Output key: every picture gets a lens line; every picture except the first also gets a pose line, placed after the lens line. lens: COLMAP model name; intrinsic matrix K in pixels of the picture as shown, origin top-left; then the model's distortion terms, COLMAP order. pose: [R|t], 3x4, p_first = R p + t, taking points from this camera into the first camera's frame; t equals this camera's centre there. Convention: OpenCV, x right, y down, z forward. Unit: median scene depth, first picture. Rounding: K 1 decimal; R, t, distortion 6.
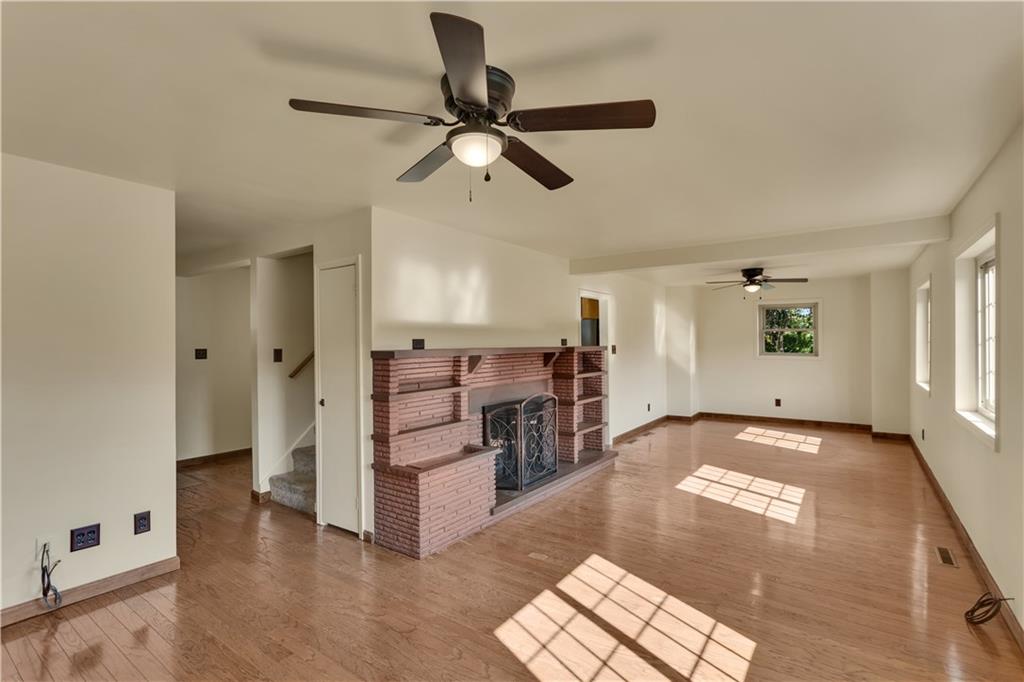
lens RADIAL K [[484.3, 0, 515.9], [0, 484.3, 343.9], [0, 0, 1]] dist [-0.000048, 0.000944]
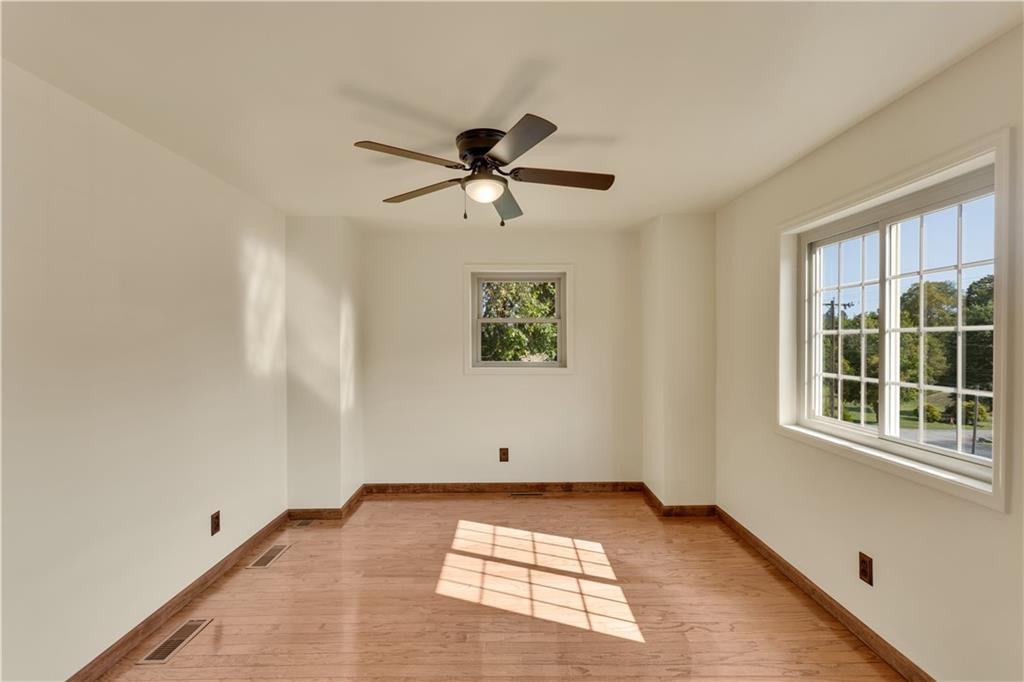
lens RADIAL K [[476.5, 0, 512.0], [0, 476.5, 341.0], [0, 0, 1]] dist [-0.003009, 0.001467]
pose [[0.814798, 0.002640, 0.579739, 0.442053], [-0.000287, 0.999991, -0.004150, -0.006103], [-0.579745, 0.003215, 0.814792, 1.034291]]
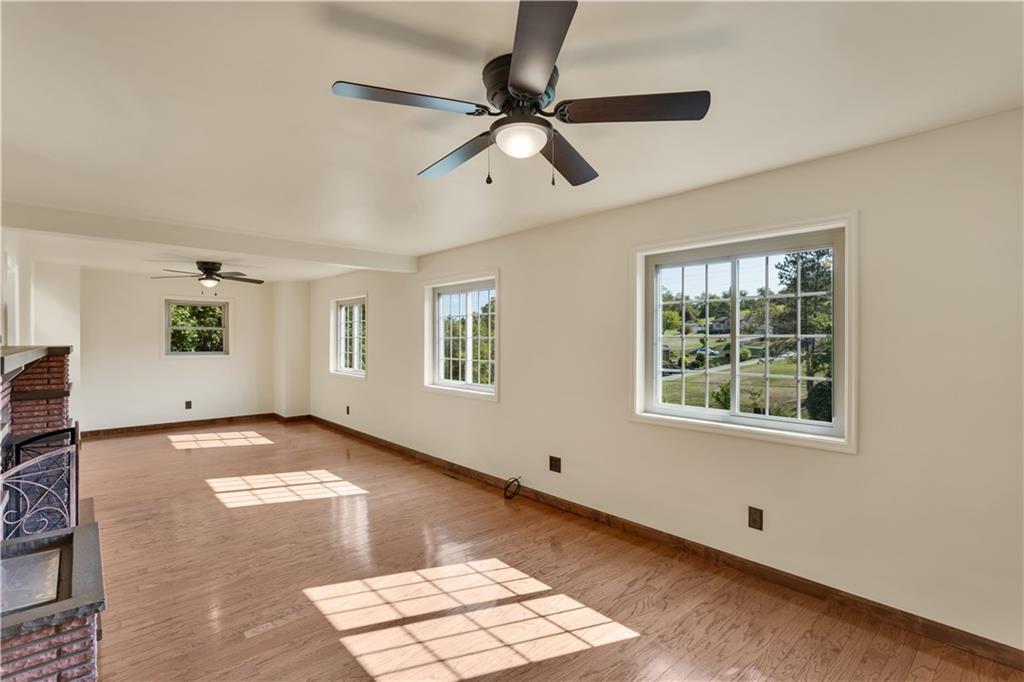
lens RADIAL K [[476.5, 0, 512.0], [0, 476.5, 341.0], [0, 0, 1]] dist [-0.003009, 0.001467]
pose [[0.212850, 0.002354, 0.977082, -0.425319], [0.002092, 0.999994, -0.002865, 0.001457], [-0.977083, 0.002654, 0.212844, 0.343894]]
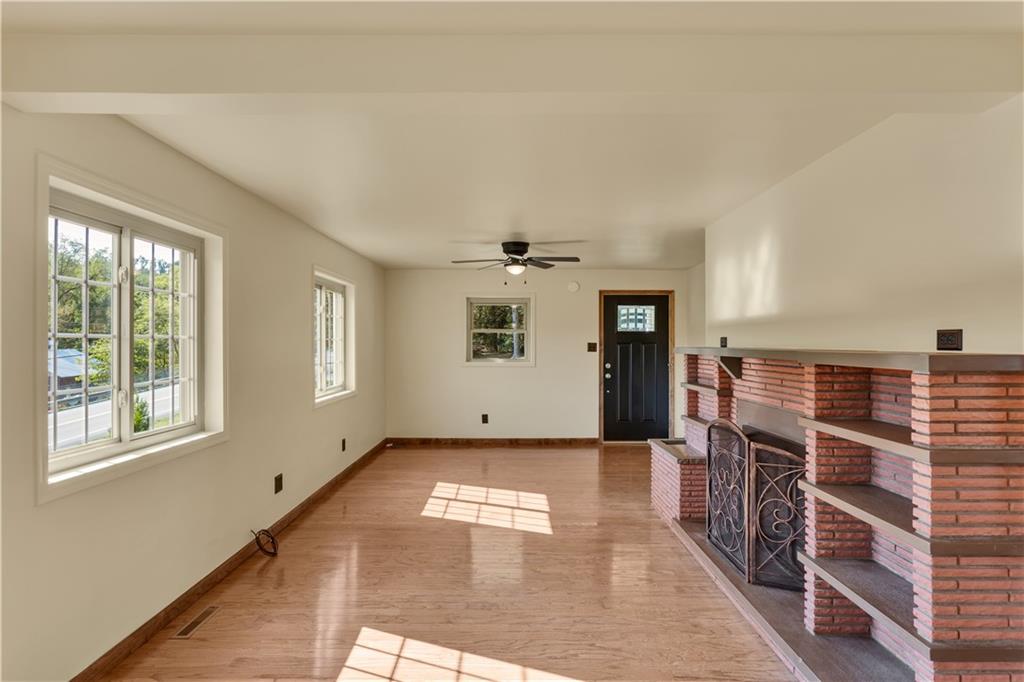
lens RADIAL K [[565.6, 0, 512.0], [0, 565.6, 341.0], [0, 0, 1]] dist [-0.002253, 0.001193]
pose [[-0.815475, 0.009288, -0.578717, 0.727637], [0.008238, 0.999956, 0.004441, -0.009365], [0.578733, -0.001145, -0.815516, 1.483761]]
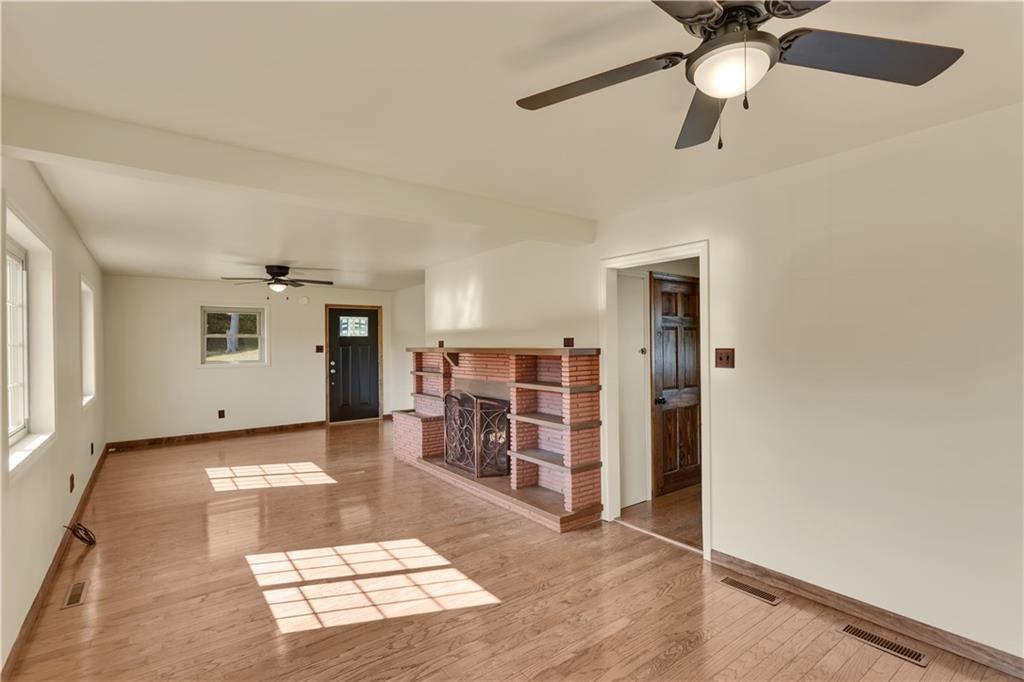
lens RADIAL K [[476.5, 0, 512.0], [0, 476.5, 341.0], [0, 0, 1]] dist [-0.003009, 0.001467]
pose [[-0.310246, 0.012101, -0.950579, 1.068691], [0.013882, 0.999870, 0.008198, -0.016887], [0.950555, -0.010653, -0.310374, 1.489504]]
